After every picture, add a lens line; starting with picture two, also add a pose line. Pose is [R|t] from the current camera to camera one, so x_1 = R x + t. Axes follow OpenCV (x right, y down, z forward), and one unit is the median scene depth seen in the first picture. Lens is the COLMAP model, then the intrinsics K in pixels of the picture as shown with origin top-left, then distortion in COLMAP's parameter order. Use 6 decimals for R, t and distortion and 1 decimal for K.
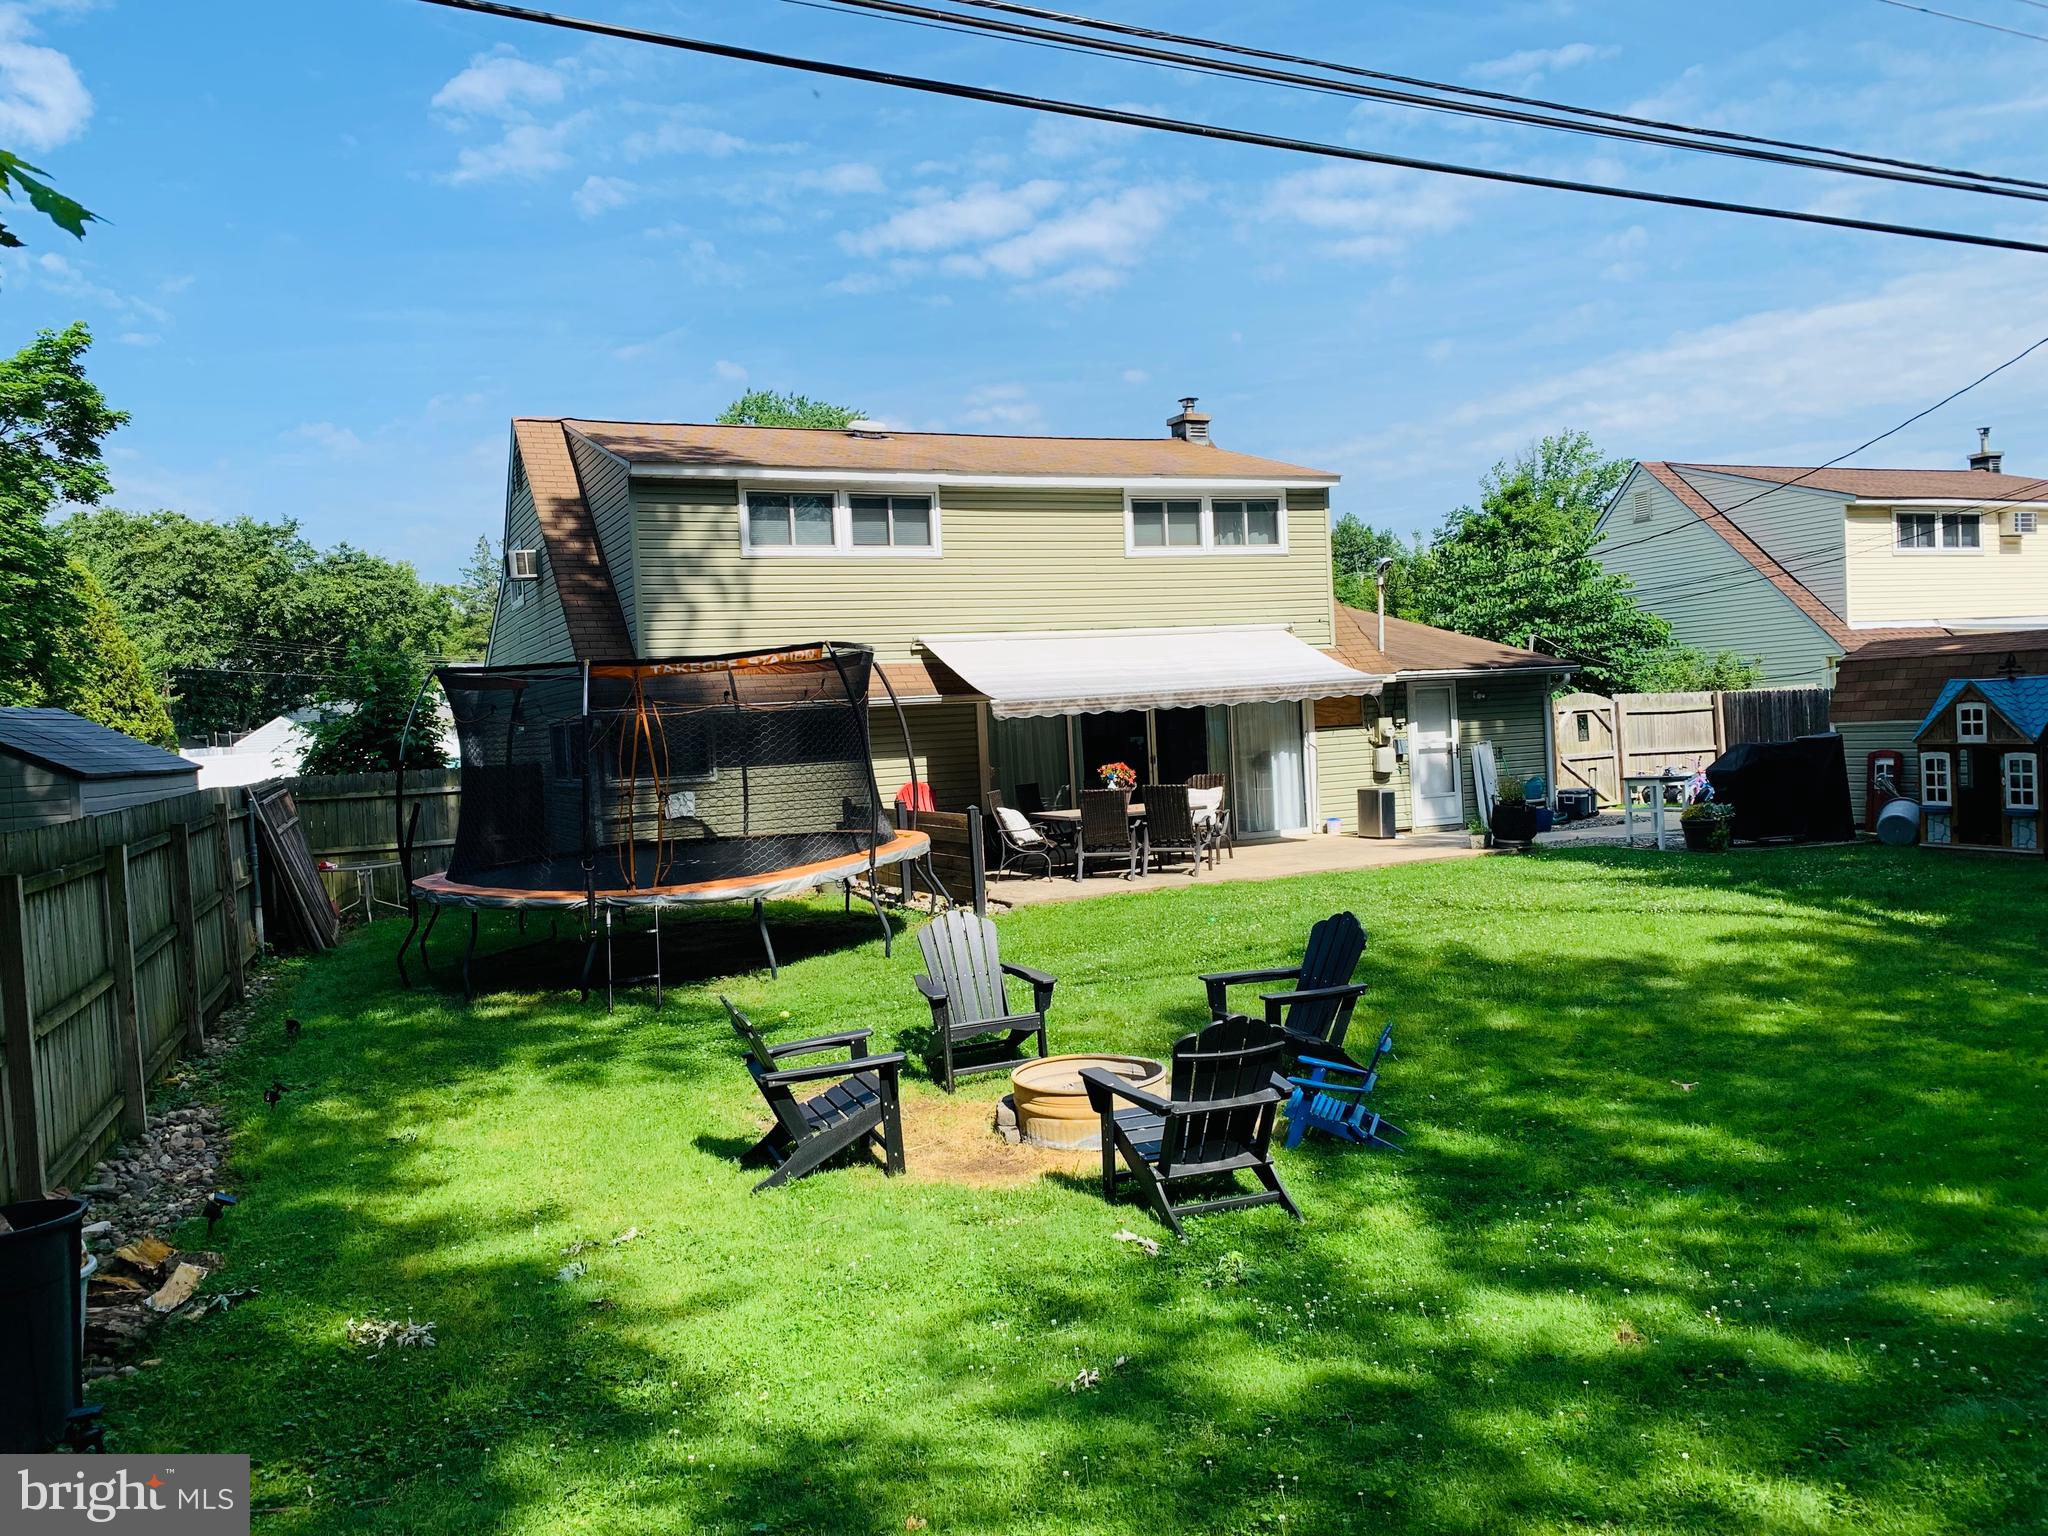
lens RADIAL K [[1533.8, 0, 1024.0], [0, 1533.8, 768.0], [0, 0, 1]] dist [-0.122465, -0.000310]
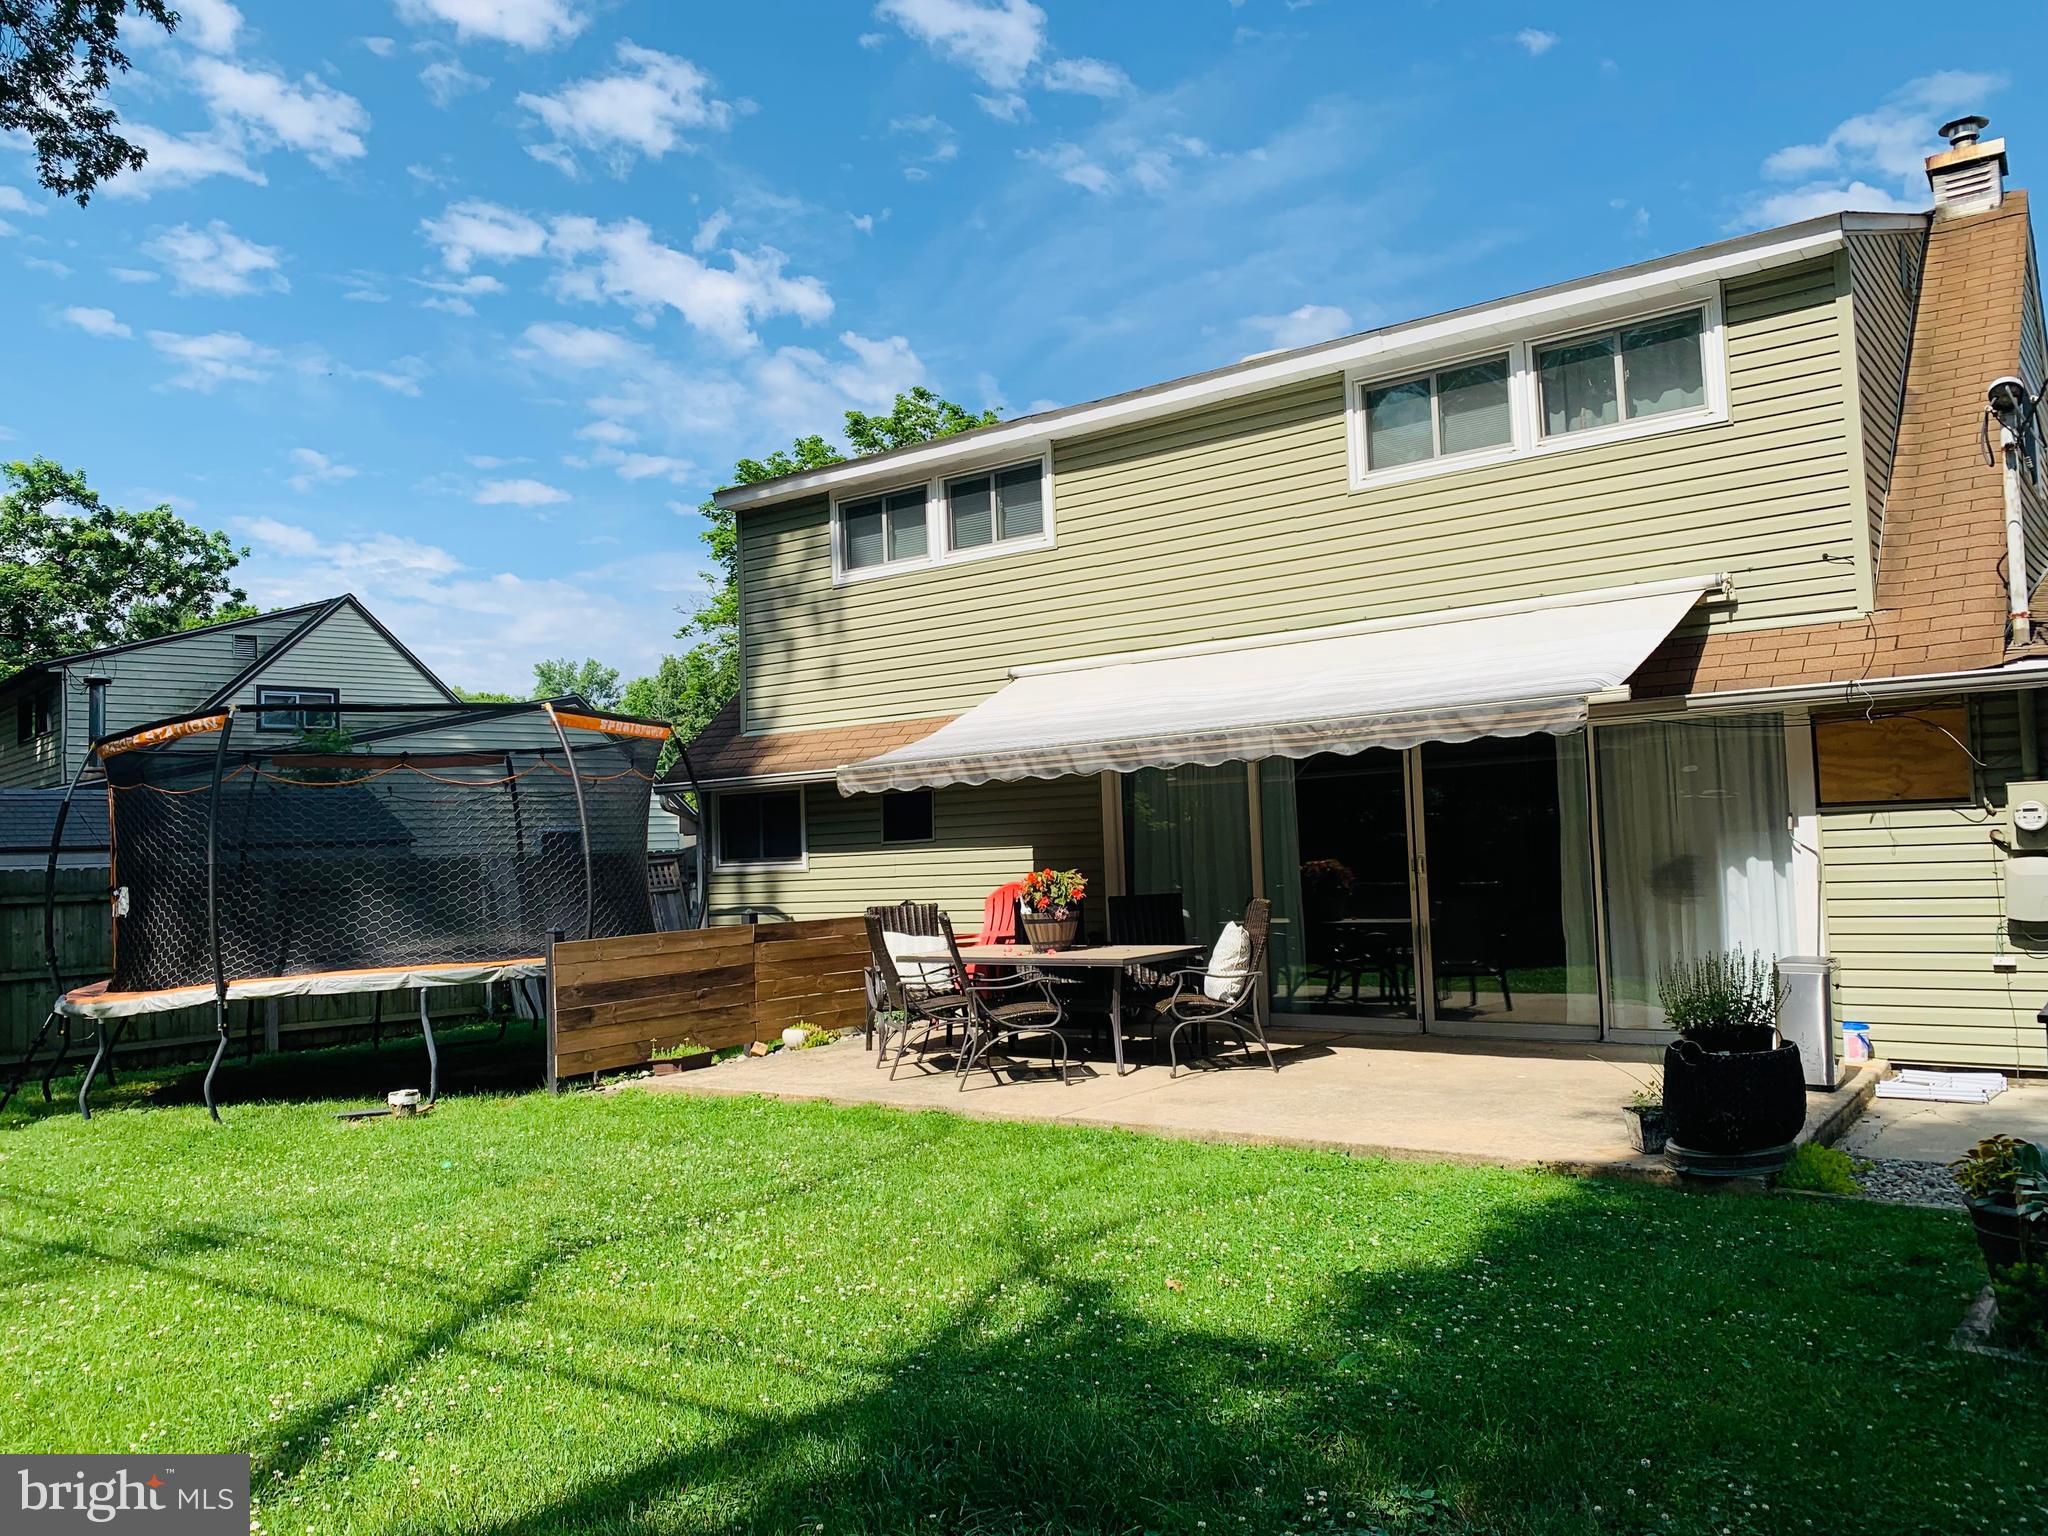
lens RADIAL K [[1533.8, 0, 1024.0], [0, 1533.8, 768.0], [0, 0, 1]] dist [-0.122465, -0.000310]
pose [[0.420561, -0.007225, -0.907235, 0.538968], [-0.016345, 0.999746, -0.015539, -0.030523], [0.907117, 0.021364, 0.420336, 0.701681]]
